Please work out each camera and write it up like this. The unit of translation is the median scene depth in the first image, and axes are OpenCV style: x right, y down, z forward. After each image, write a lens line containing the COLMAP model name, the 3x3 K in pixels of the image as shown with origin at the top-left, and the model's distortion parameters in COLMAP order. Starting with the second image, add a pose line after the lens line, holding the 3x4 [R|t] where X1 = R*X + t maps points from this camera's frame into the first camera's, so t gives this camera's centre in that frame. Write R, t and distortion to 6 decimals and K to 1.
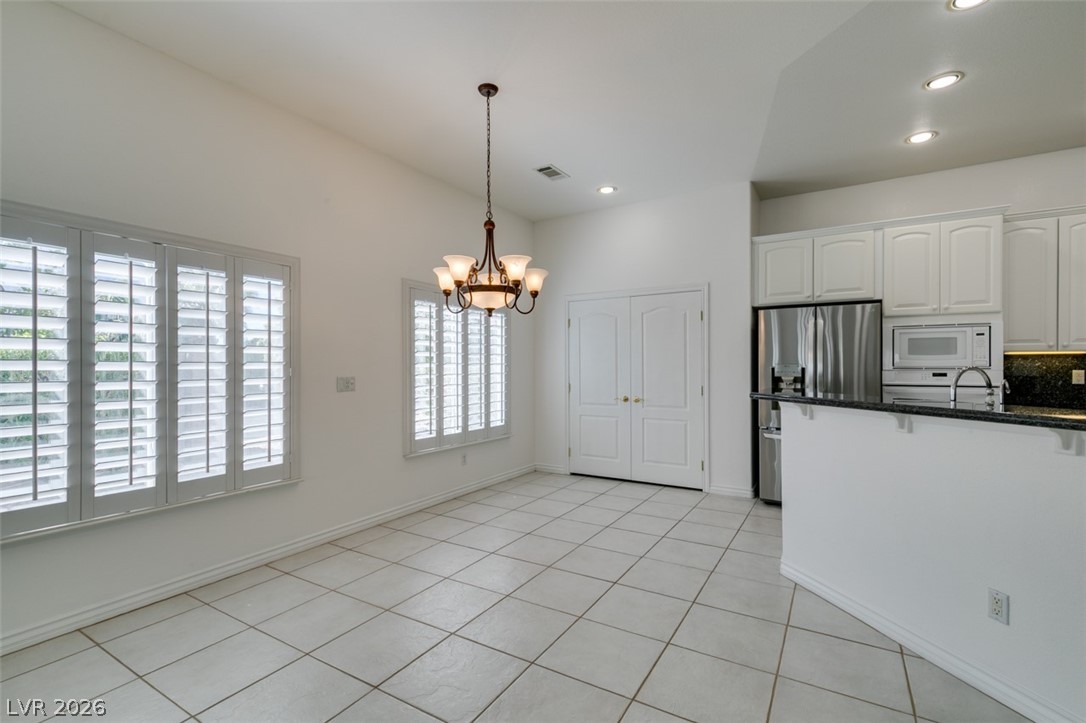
lens RADIAL K [[493.2, 0, 540.1], [0, 493.2, 367.2], [0, 0, 1]] dist [0.002562, -0.000128]
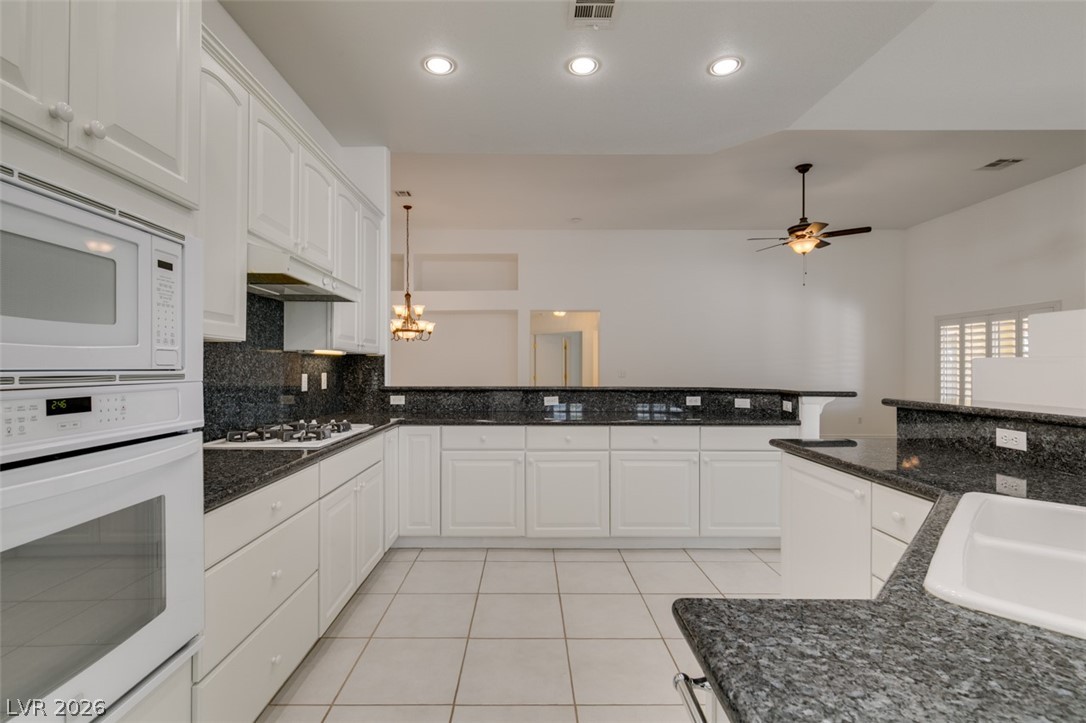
lens RADIAL K [[493.2, 0, 540.1], [0, 493.2, 367.2], [0, 0, 1]] dist [0.002562, -0.000128]
pose [[-0.534483, 0.000664, 0.845179, 0.465392], [0.002175, 0.999997, 0.000590, -0.002673], [-0.845176, 0.002153, -0.534484, 0.887893]]
